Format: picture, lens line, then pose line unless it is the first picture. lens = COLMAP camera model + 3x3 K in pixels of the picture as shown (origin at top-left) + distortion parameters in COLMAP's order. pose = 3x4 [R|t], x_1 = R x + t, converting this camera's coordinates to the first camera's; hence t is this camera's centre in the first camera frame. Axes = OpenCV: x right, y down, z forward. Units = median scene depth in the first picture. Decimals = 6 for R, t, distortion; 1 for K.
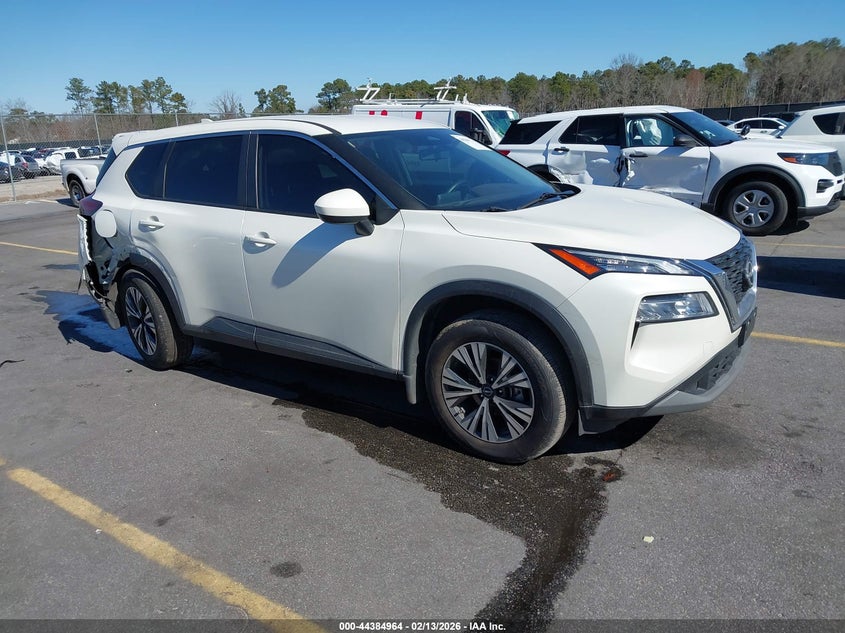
lens RADIAL K [[648.9, 0, 422.5], [0, 648.9, 316.5], [0, 0, 1]] dist [0.011733, -0.001642]
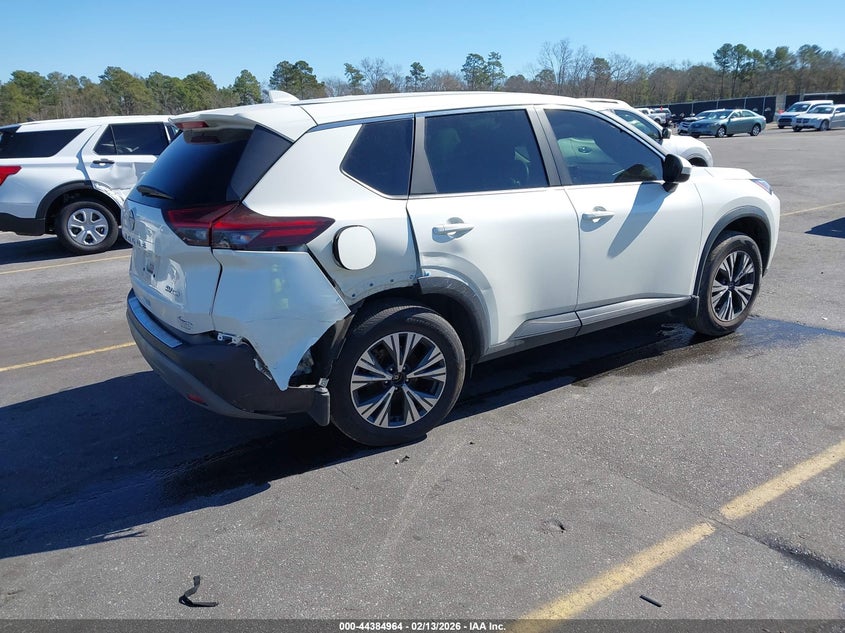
lens RADIAL K [[648.9, 0, 422.5], [0, 648.9, 316.5], [0, 0, 1]] dist [0.011733, -0.001642]
pose [[0.372106, -0.237142, 0.897385, -0.454212], [0.275065, 0.951557, 0.137401, -0.064801], [-0.886497, 0.195711, 0.419310, 0.306087]]
